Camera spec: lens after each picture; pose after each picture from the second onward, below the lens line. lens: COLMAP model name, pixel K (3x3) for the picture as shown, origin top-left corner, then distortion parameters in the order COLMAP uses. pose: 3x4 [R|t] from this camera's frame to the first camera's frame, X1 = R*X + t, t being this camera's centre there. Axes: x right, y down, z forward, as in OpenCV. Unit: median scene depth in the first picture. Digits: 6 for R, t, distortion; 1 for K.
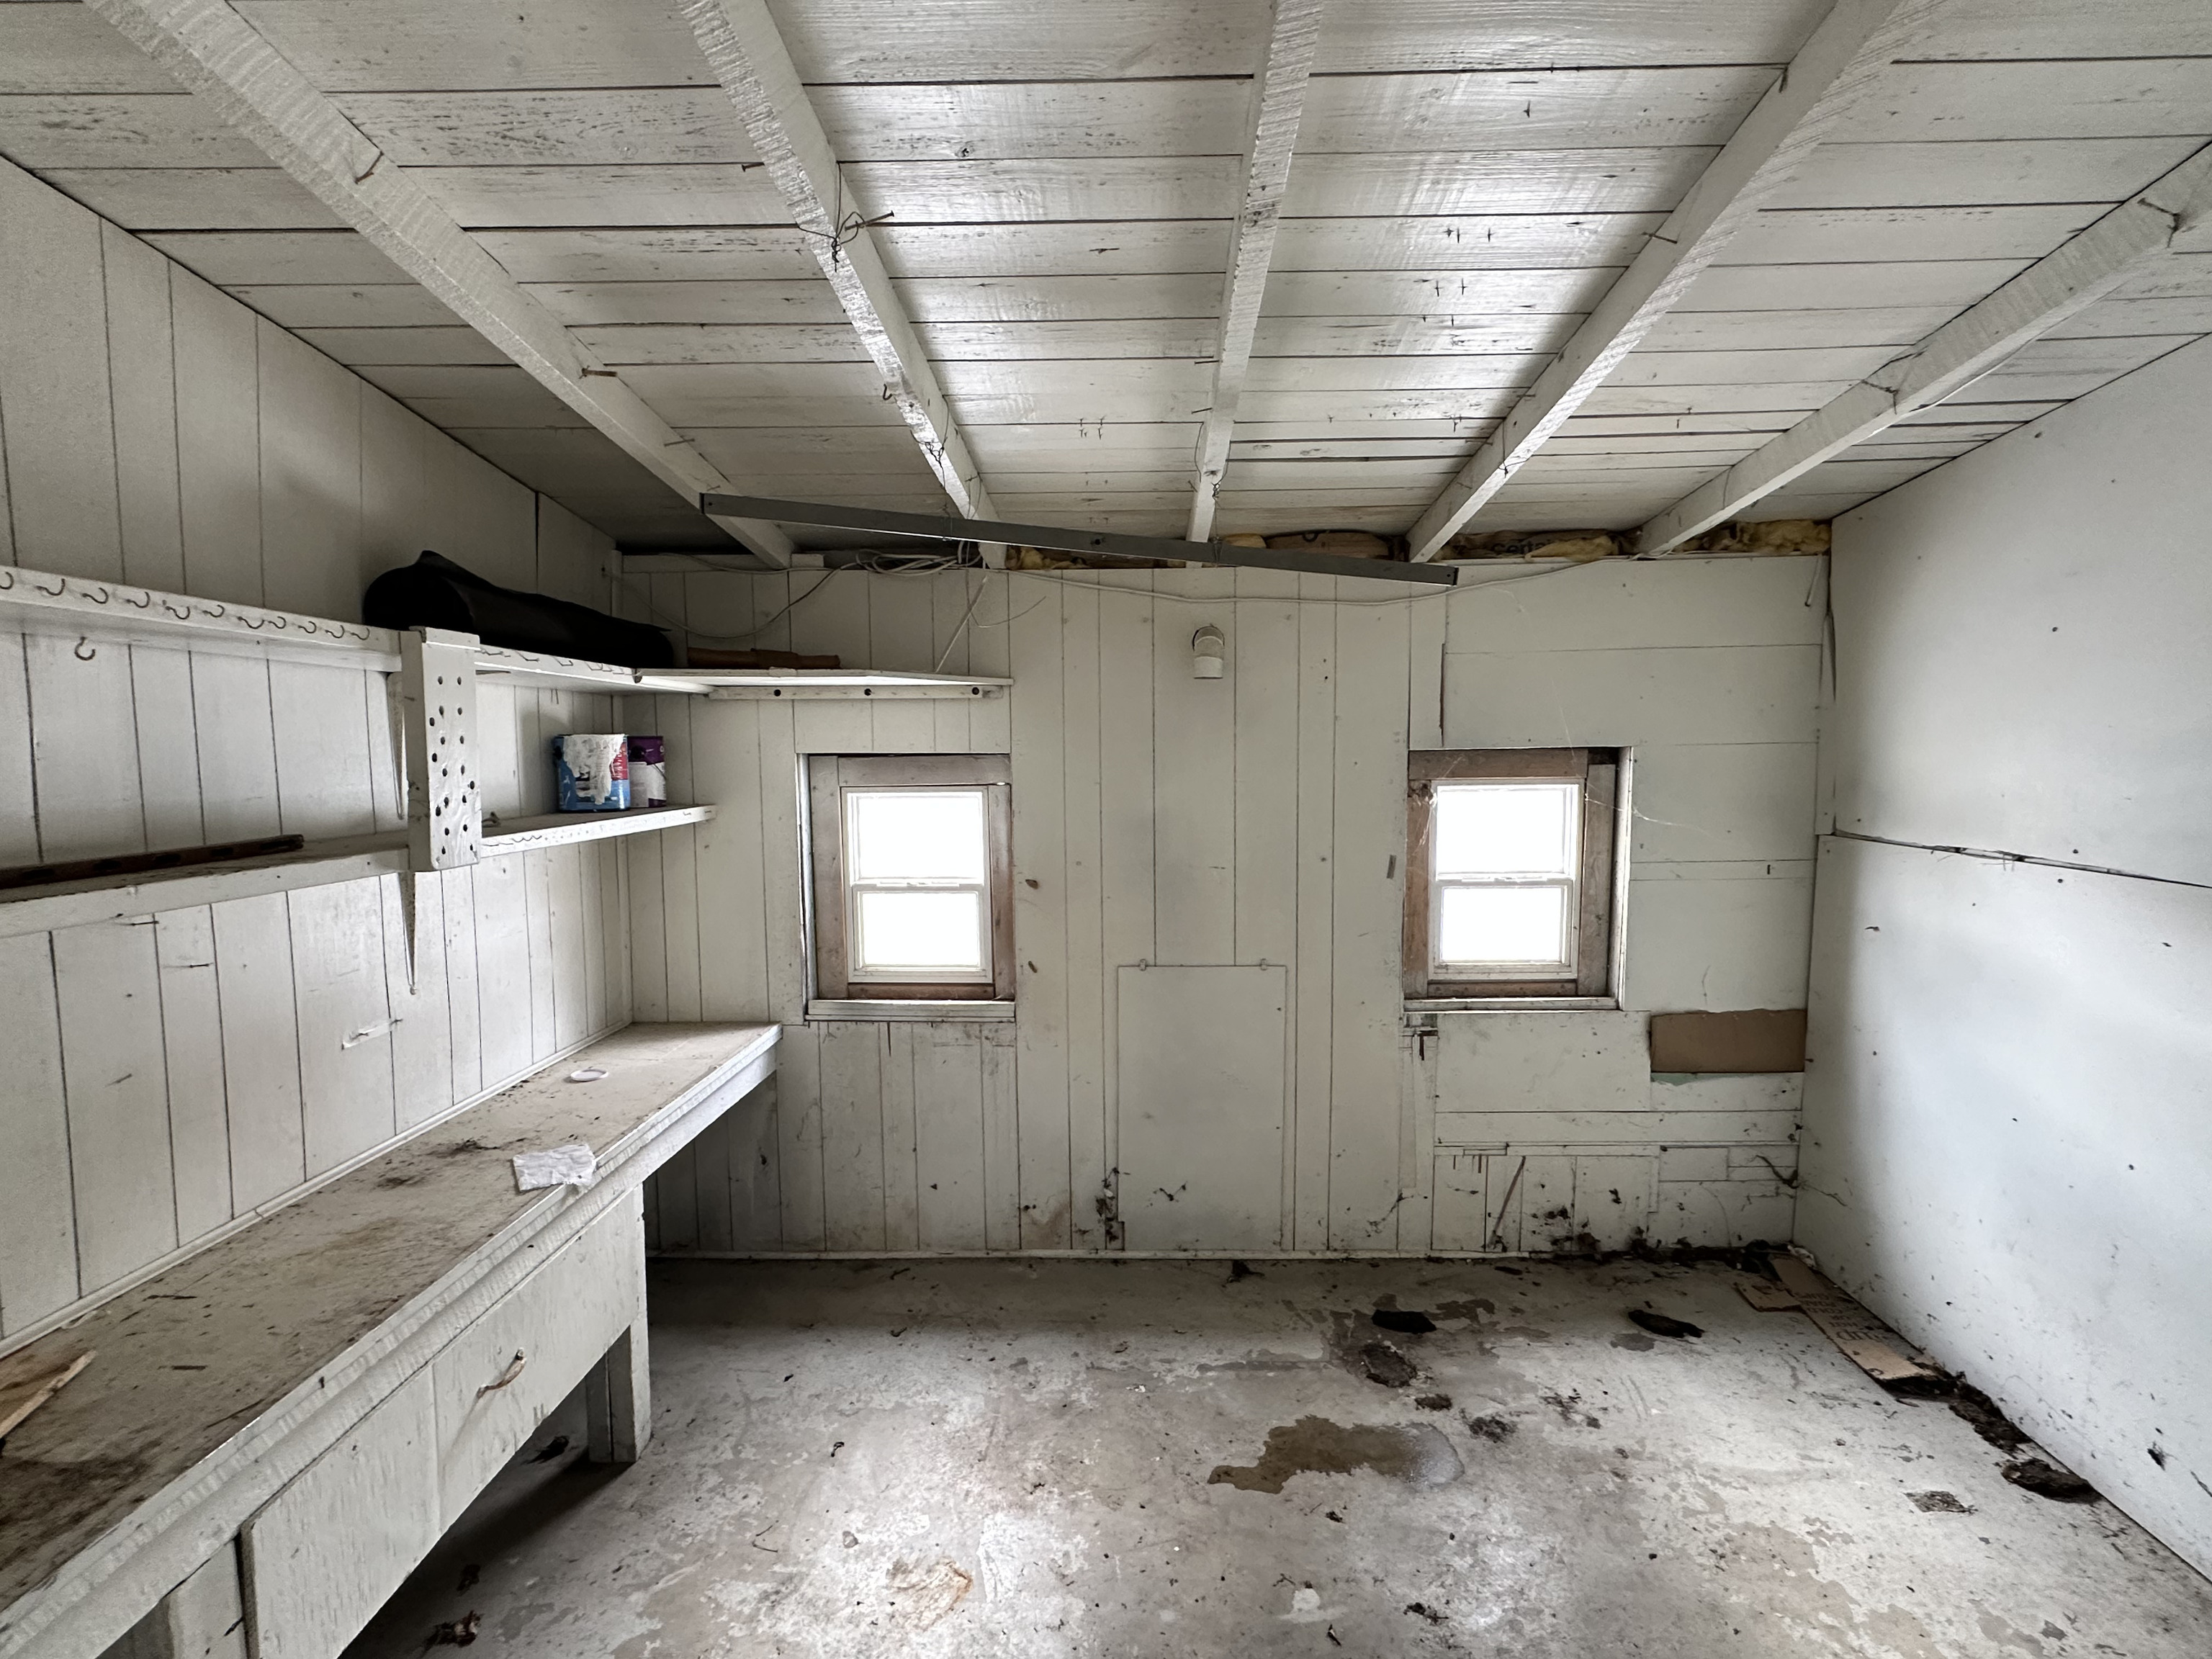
lens RADIAL K [[1047.2, 0, 1110.3], [0, 1047.2, 825.8], [0, 0, 1]] dist [-0.004305, -0.000438]
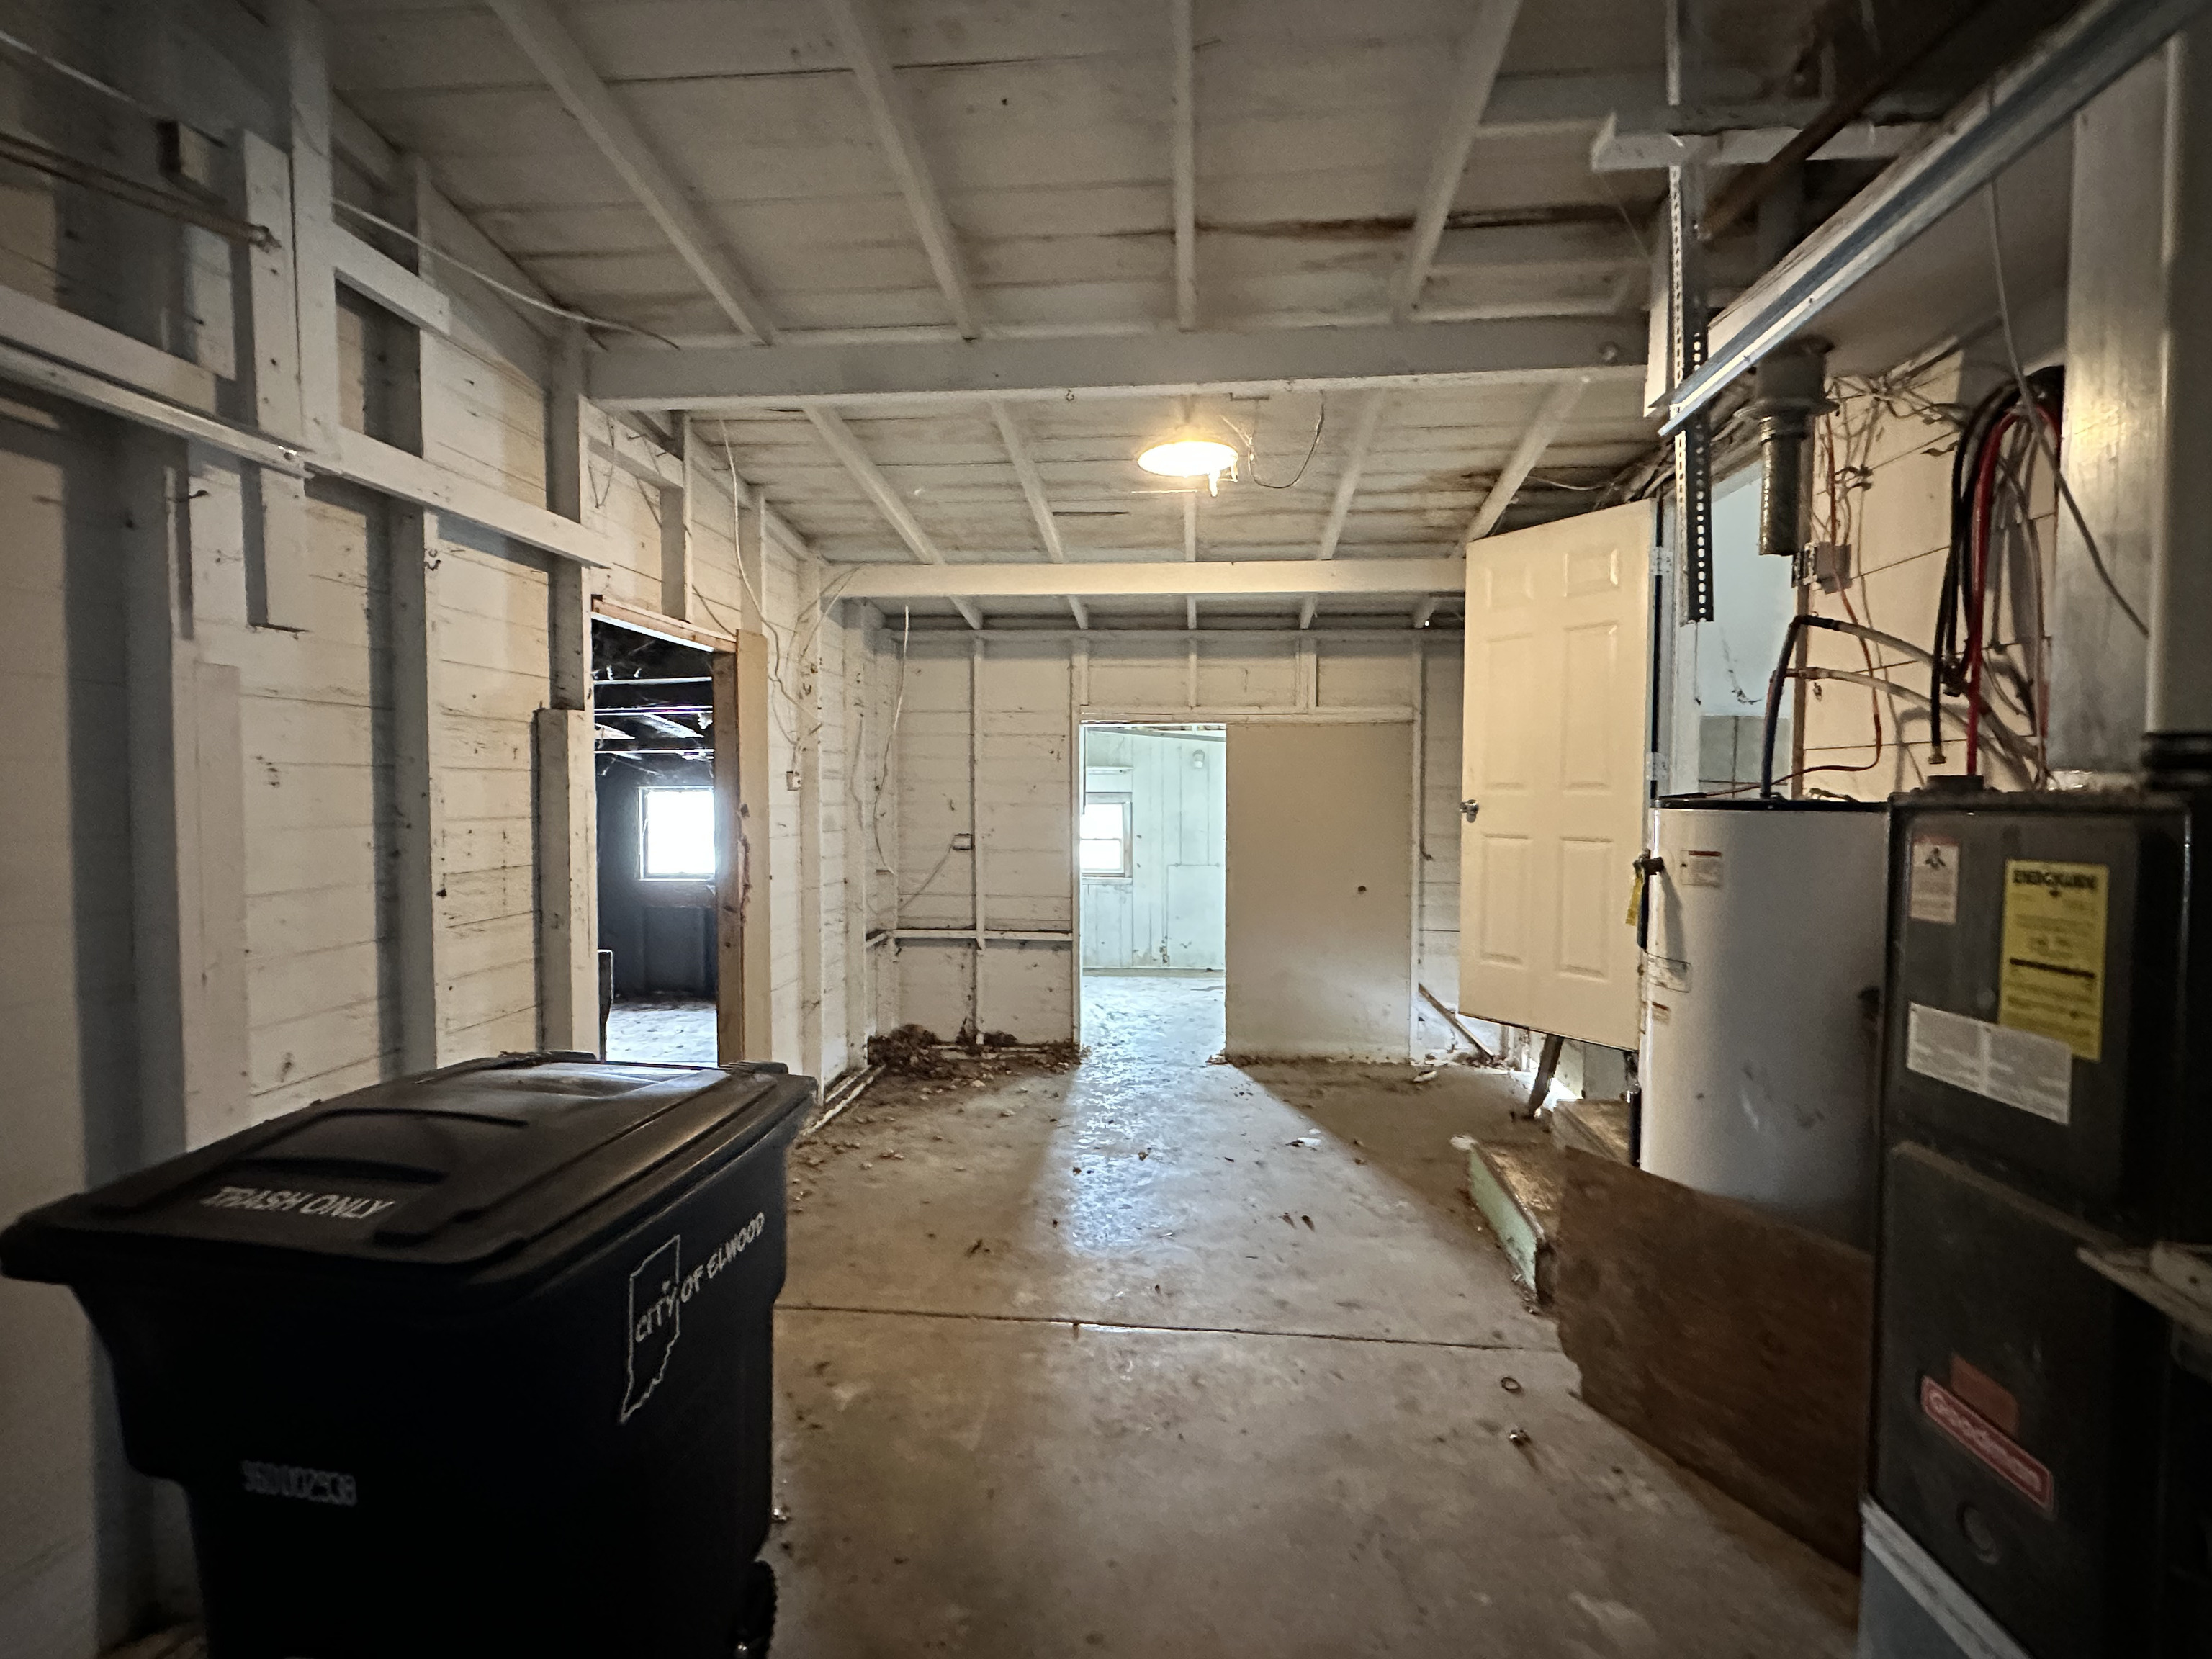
lens RADIAL K [[1047.2, 0, 1105.6], [0, 1047.2, 835.1], [0, 0, 1]] dist [-0.004305, -0.000438]
pose [[0.997132, 0.010048, -0.075006, 0.051133], [-0.012938, 0.999189, -0.038139, 0.159615], [0.074562, 0.039000, 0.996453, -1.892307]]
